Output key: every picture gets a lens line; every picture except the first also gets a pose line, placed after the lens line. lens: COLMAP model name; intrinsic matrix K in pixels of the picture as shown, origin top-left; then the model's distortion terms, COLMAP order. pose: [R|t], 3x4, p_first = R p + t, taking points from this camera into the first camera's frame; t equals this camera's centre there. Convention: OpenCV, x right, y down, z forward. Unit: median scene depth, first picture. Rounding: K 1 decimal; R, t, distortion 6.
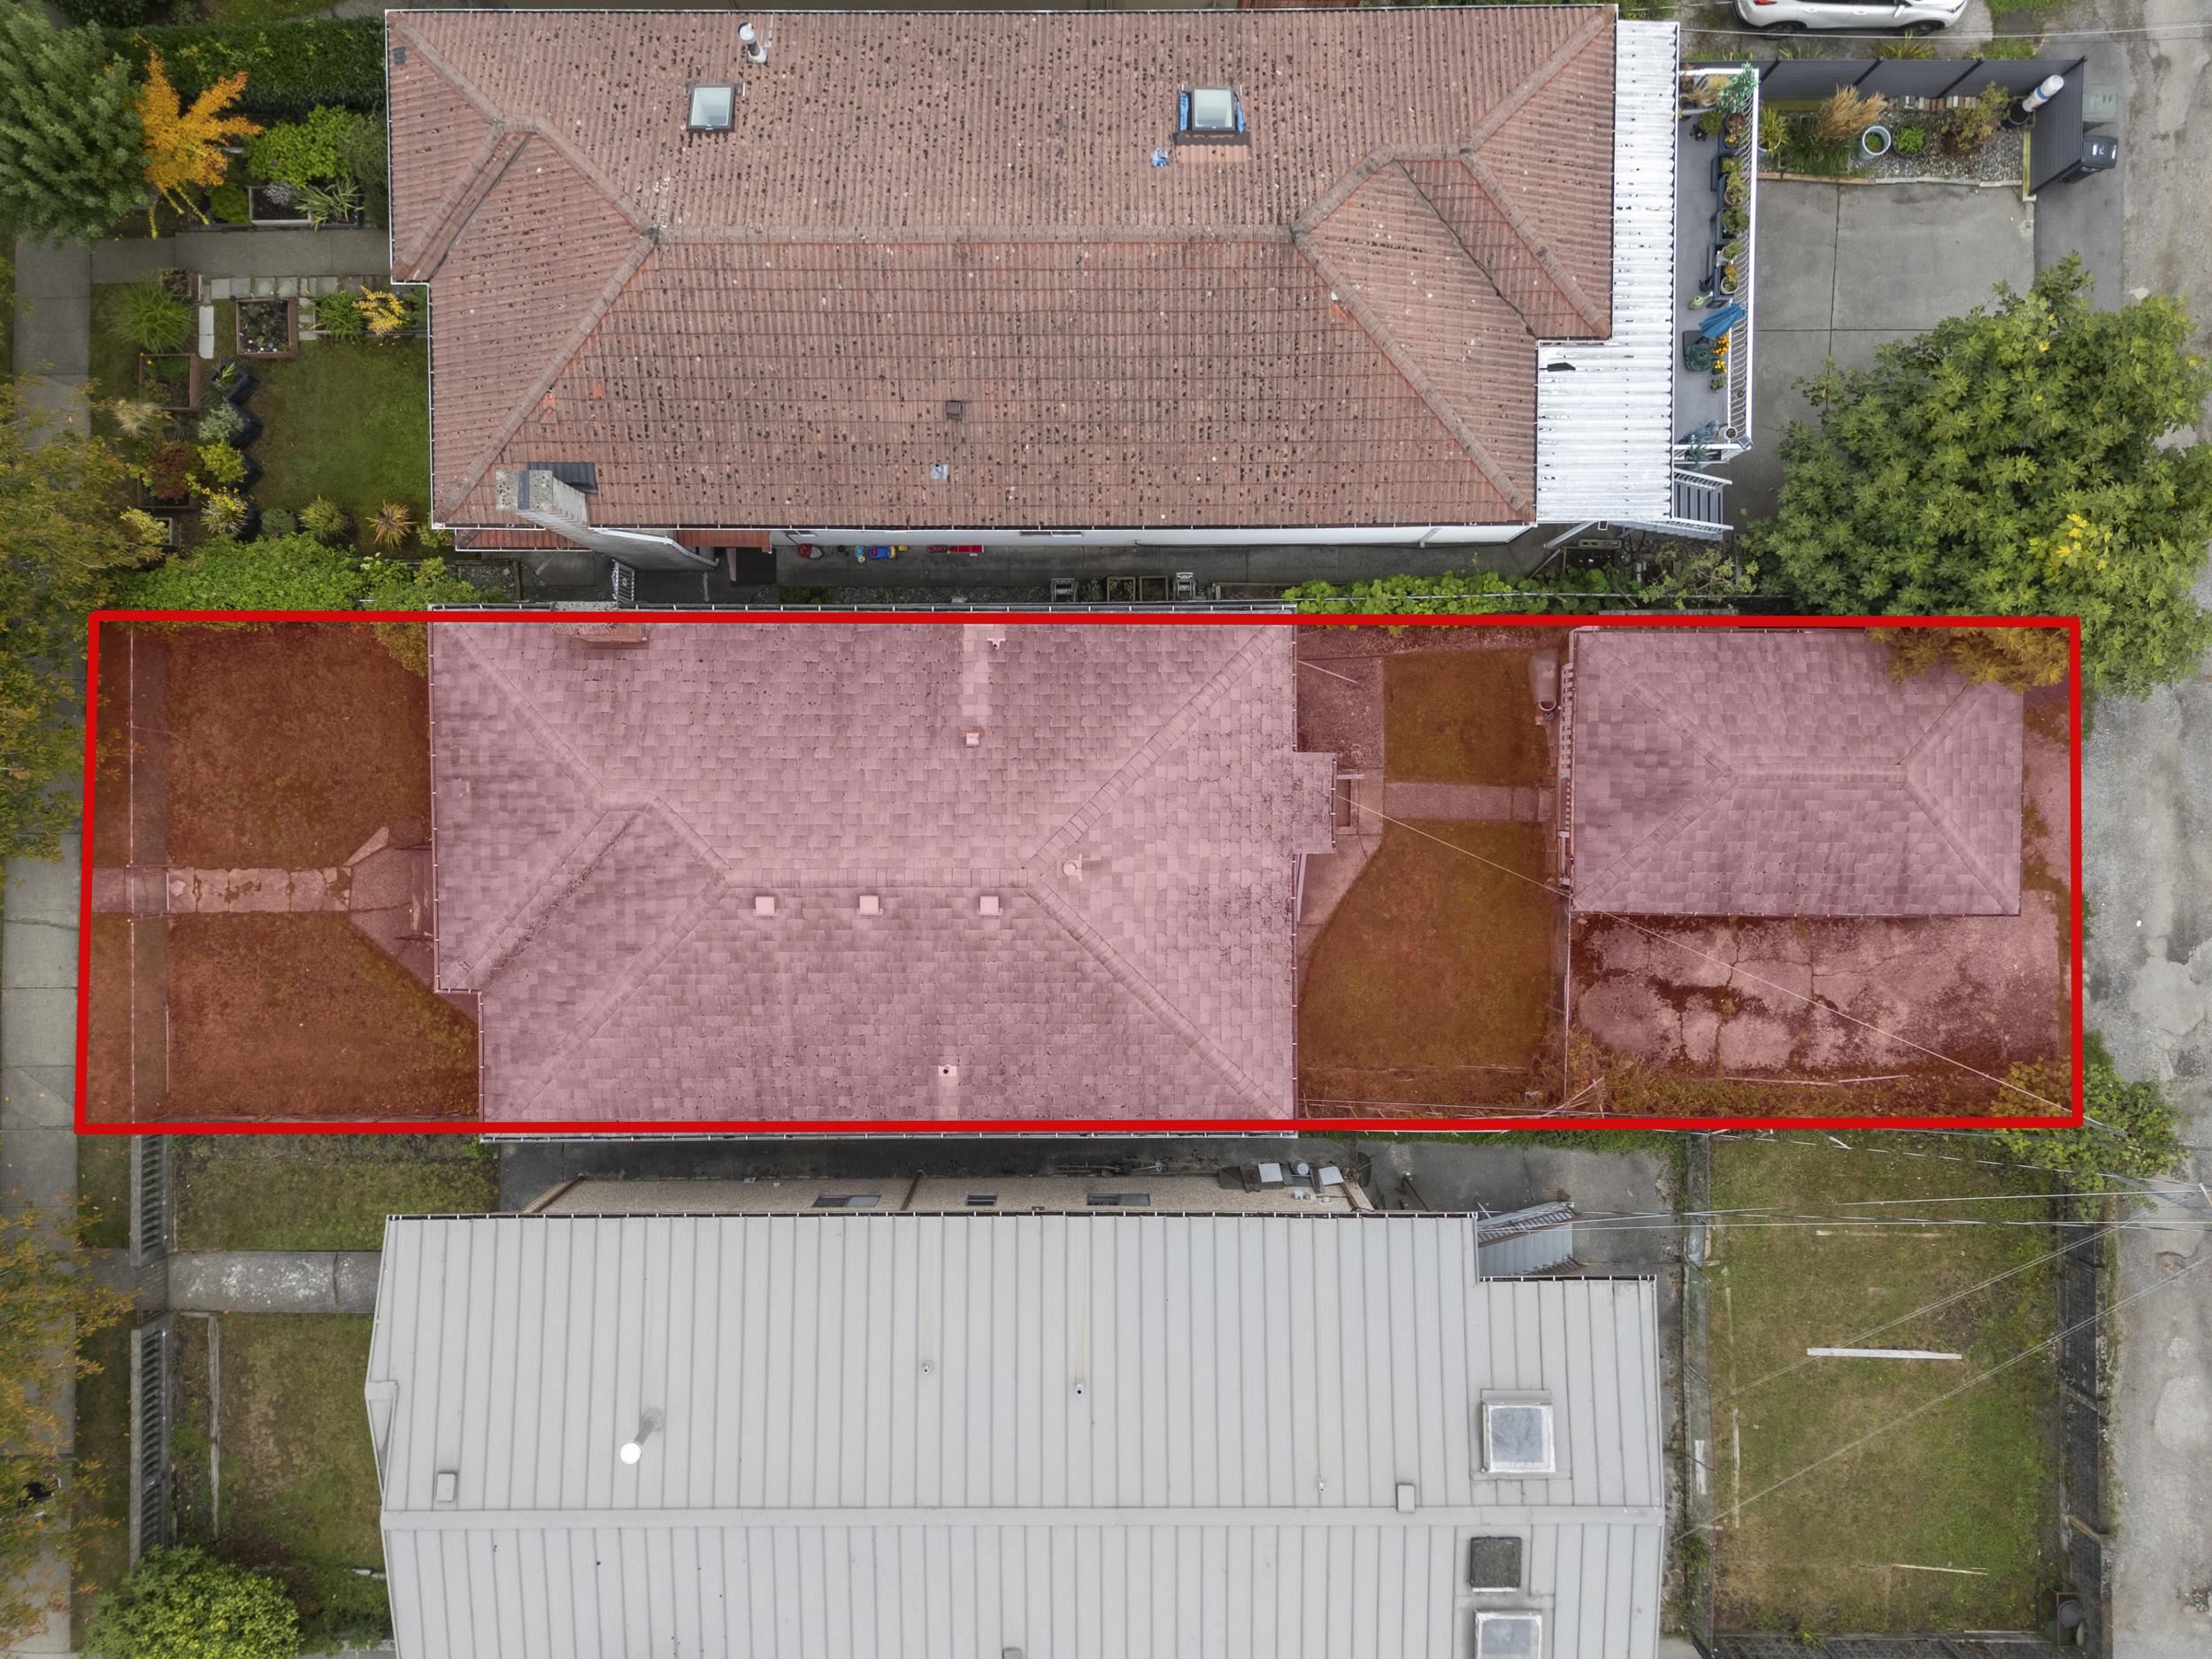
lens RADIAL K [[1629.2, 0, 1110.4], [0, 1629.2, 832.3], [0, 0, 1]] dist [0.035150, -0.019049]
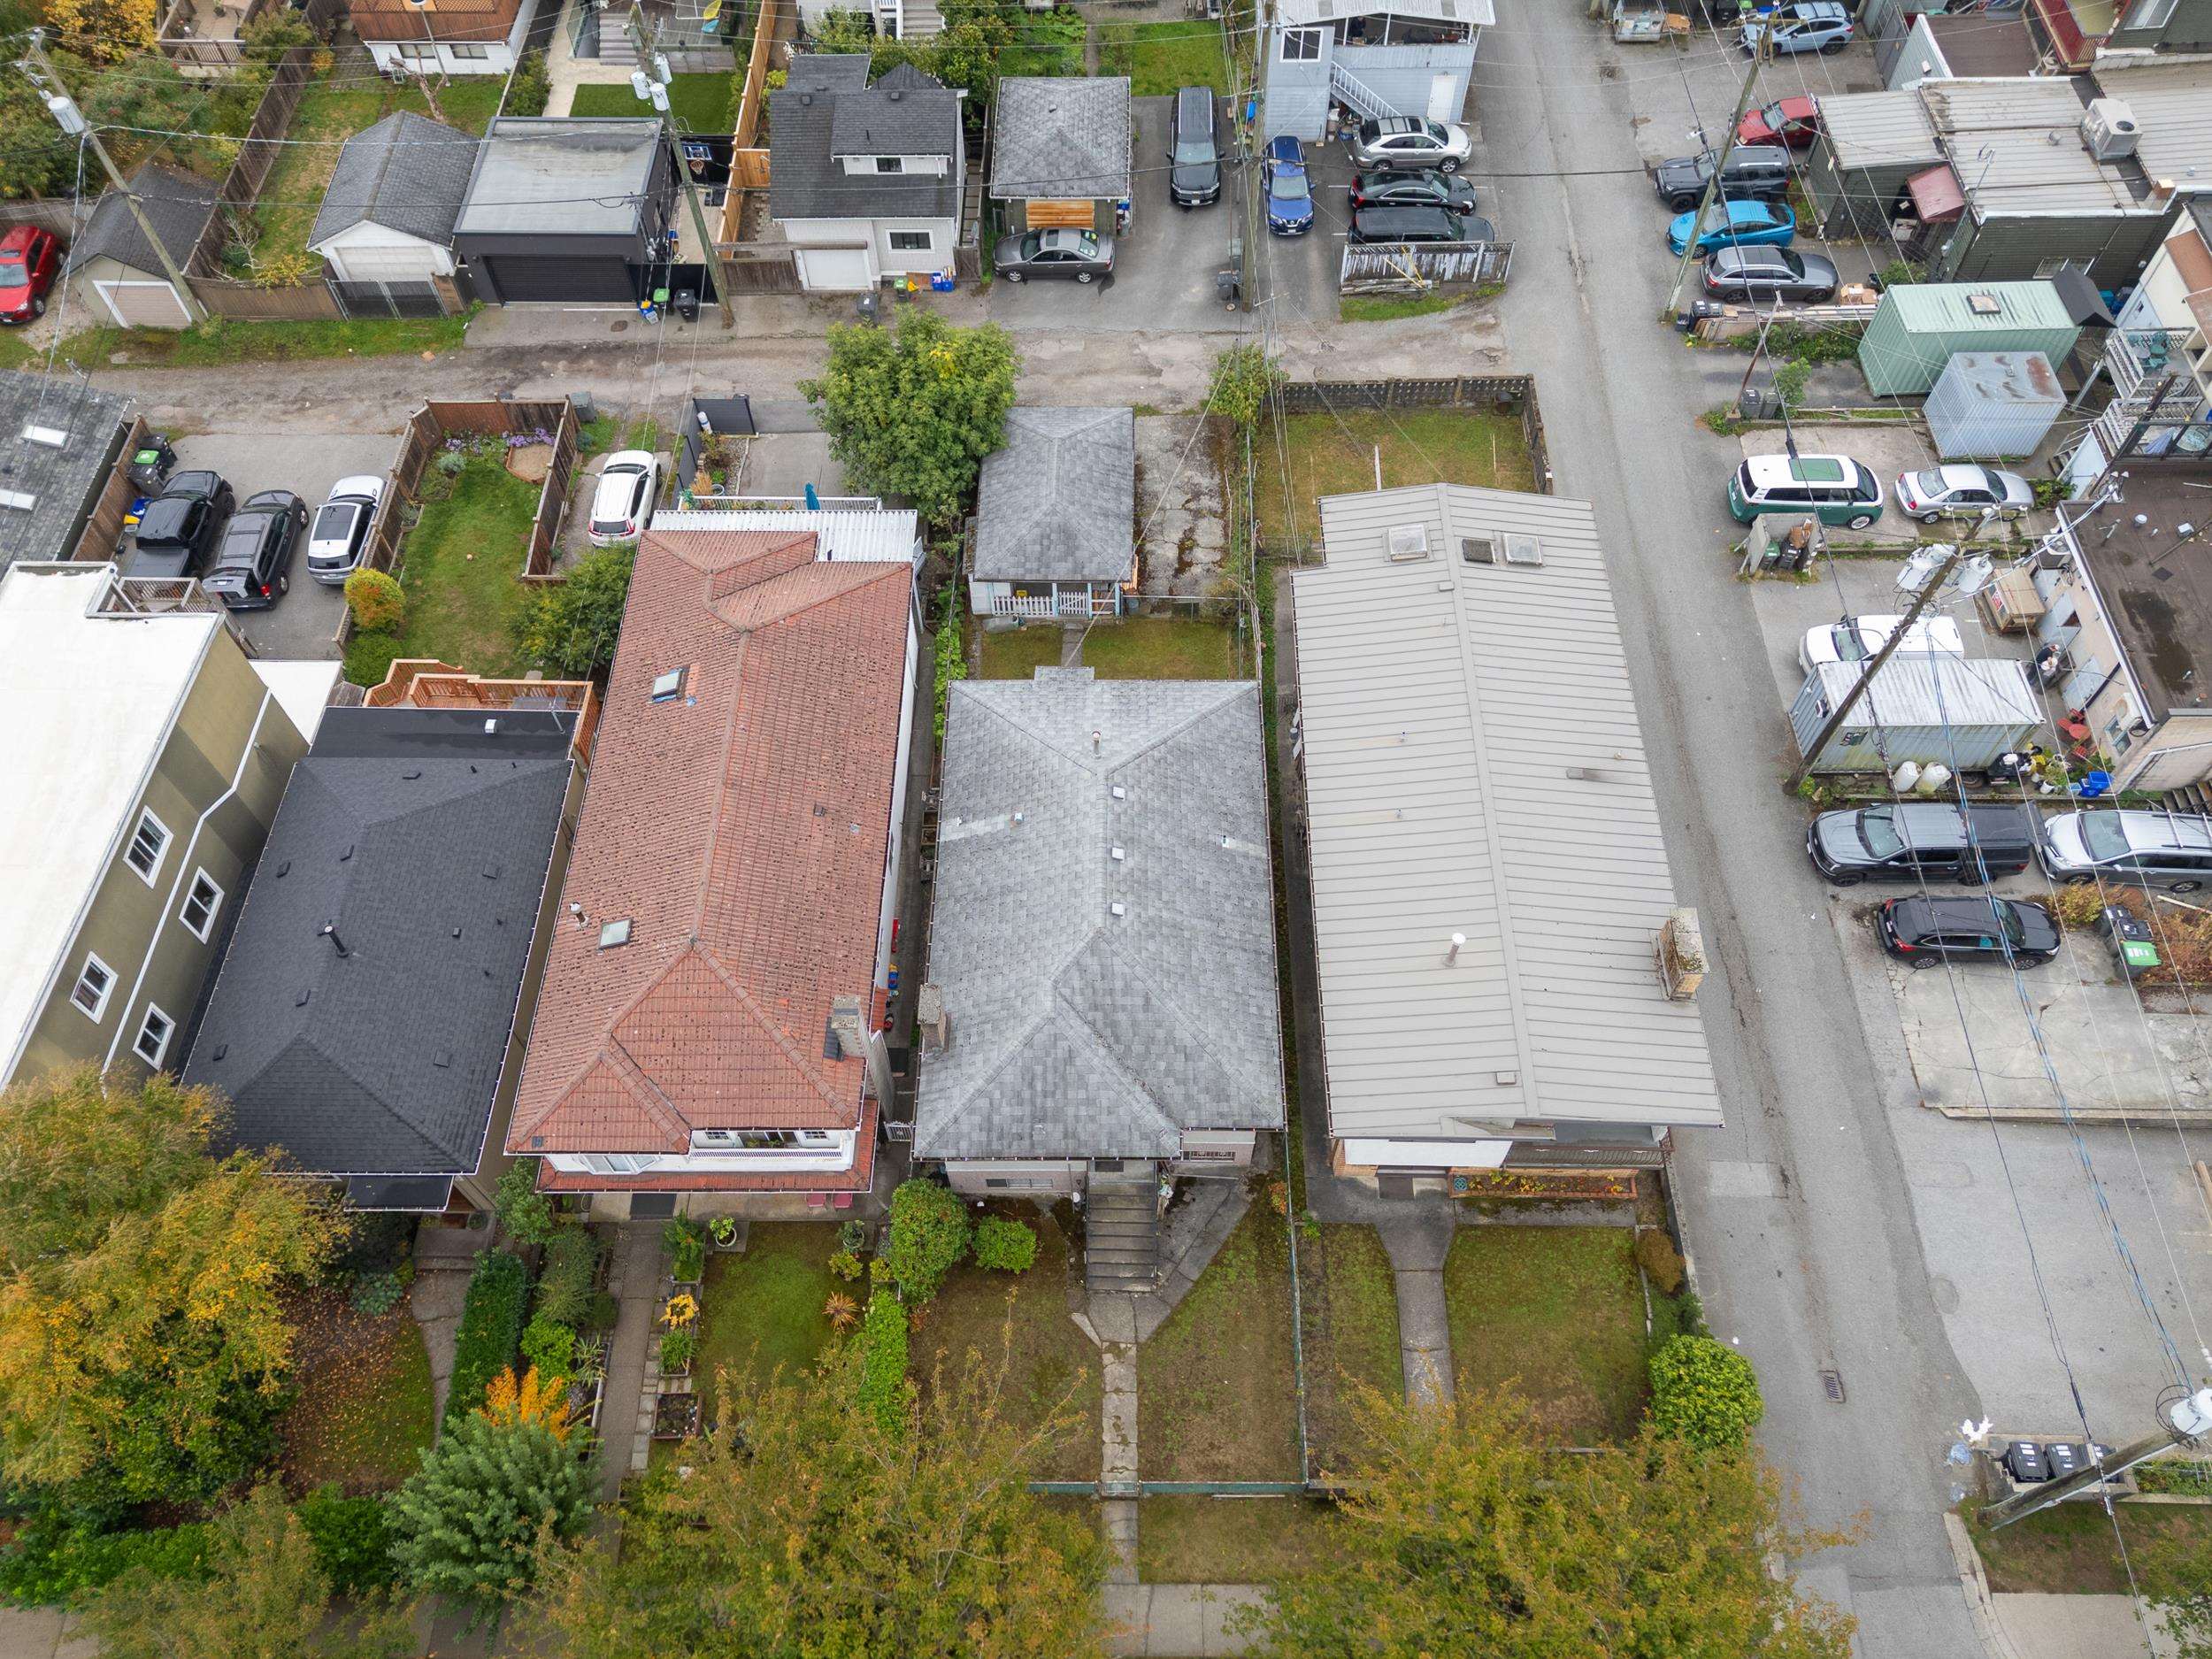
lens RADIAL K [[1629.2, 0, 1111.0], [0, 1629.2, 832.2], [0, 0, 1]] dist [0.035150, -0.019049]
pose [[0.008232, -0.836004, 0.548661, -0.847091], [0.999472, -0.010360, -0.030780, 0.072982], [0.031417, 0.548625, 0.835478, -0.300079]]
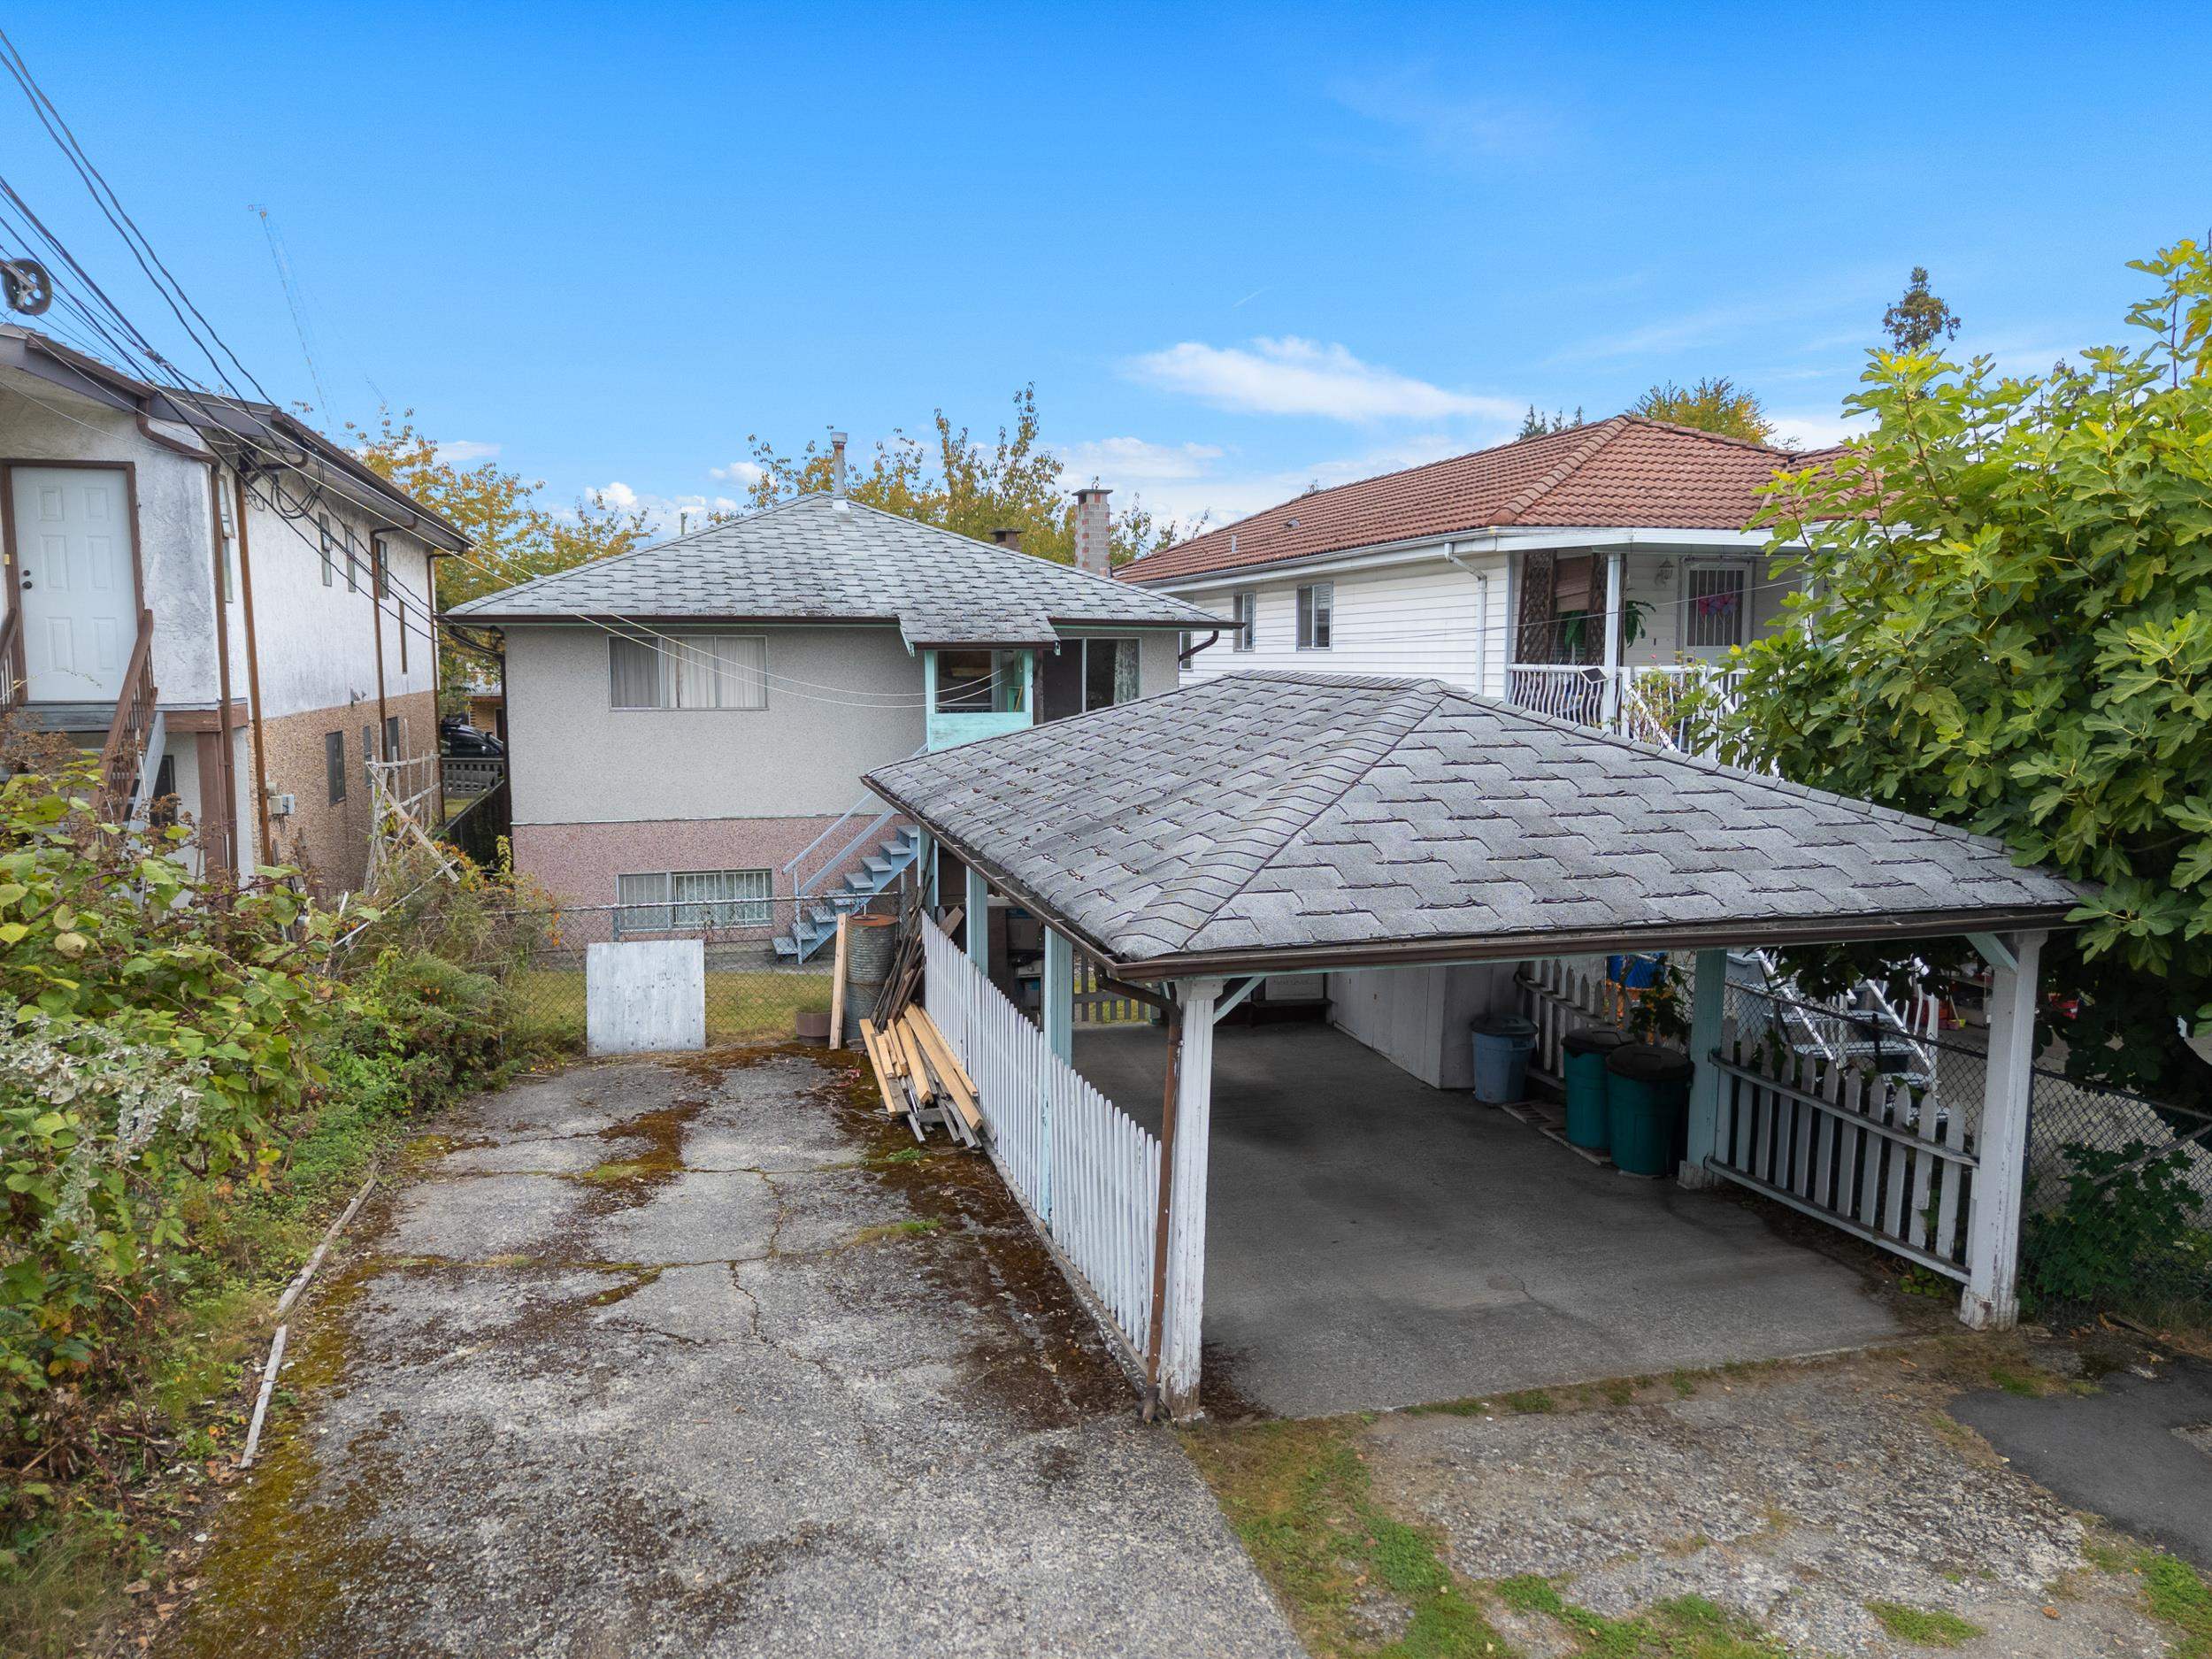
lens RADIAL K [[1629.2, 0, 1120.8], [0, 1629.2, 837.5], [0, 0, 1]] dist [0.035150, -0.019049]
pose [[0.280450, 0.107903, -0.953784, 0.699303], [-0.959659, 0.010755, -0.280961, 0.101121], [-0.020058, 0.994103, 0.106566, 0.899595]]
